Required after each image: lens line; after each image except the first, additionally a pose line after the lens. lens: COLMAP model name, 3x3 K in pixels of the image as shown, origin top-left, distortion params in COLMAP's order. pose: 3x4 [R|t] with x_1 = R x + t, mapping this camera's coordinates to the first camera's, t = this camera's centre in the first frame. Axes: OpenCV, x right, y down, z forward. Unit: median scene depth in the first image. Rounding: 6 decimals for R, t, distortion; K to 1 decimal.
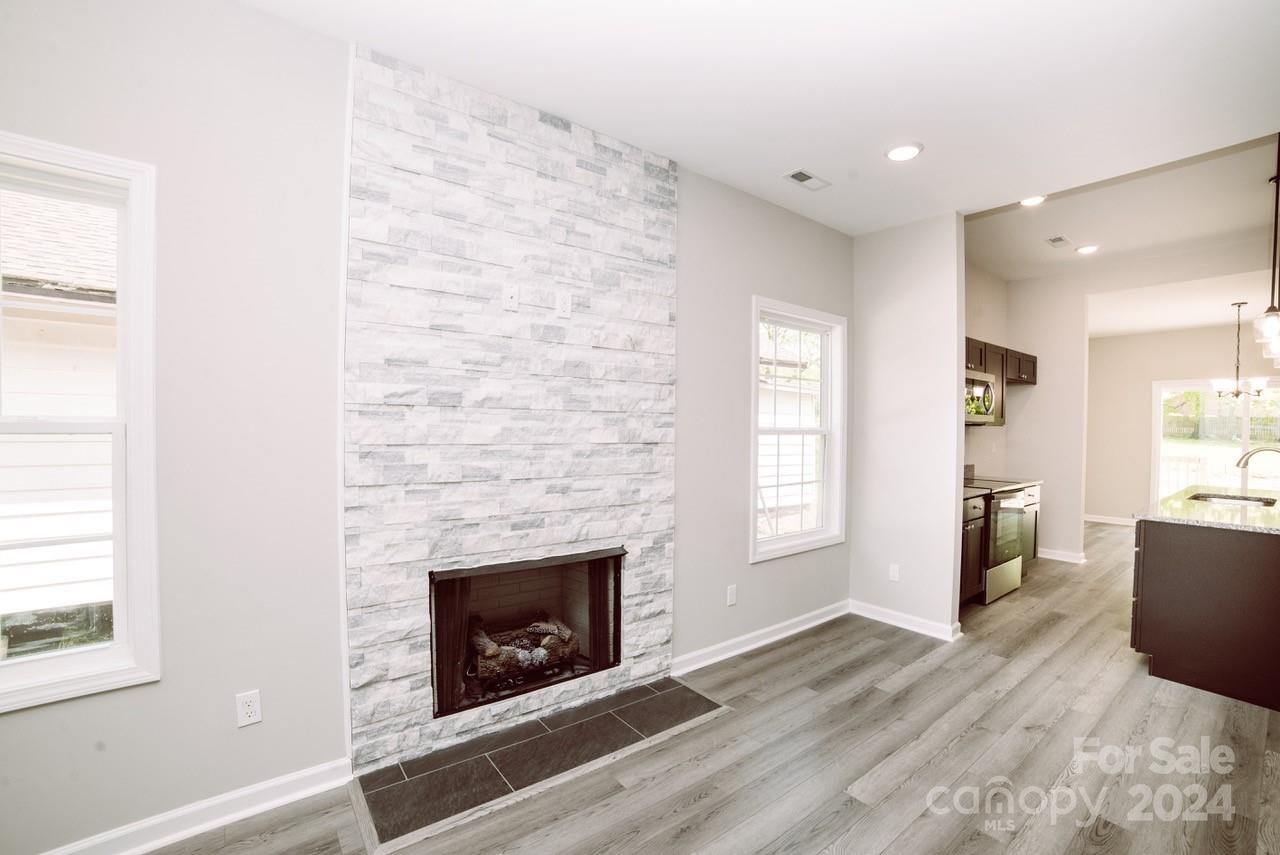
lens RADIAL K [[550.1, 0, 644.4], [0, 550.1, 428.3], [0, 0, 1]] dist [-0.098052, 0.020662]
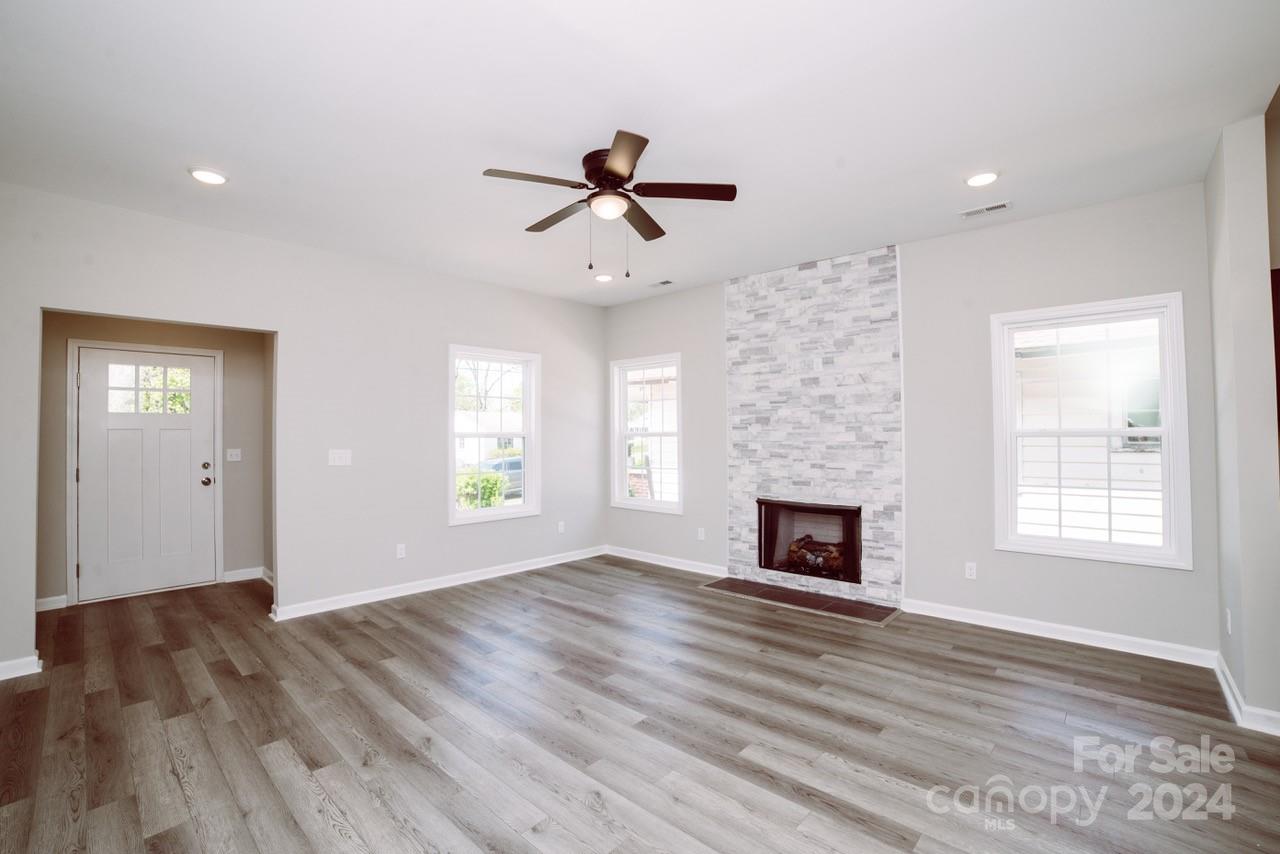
lens RADIAL K [[550.1, 0, 638.8], [0, 550.1, 428.6], [0, 0, 1]] dist [-0.098052, 0.020662]
pose [[0.166719, -0.025956, -0.985663, 1.506163], [-0.002998, 0.999635, -0.026831, 0.035828], [0.986000, 0.007428, 0.166581, 0.111581]]
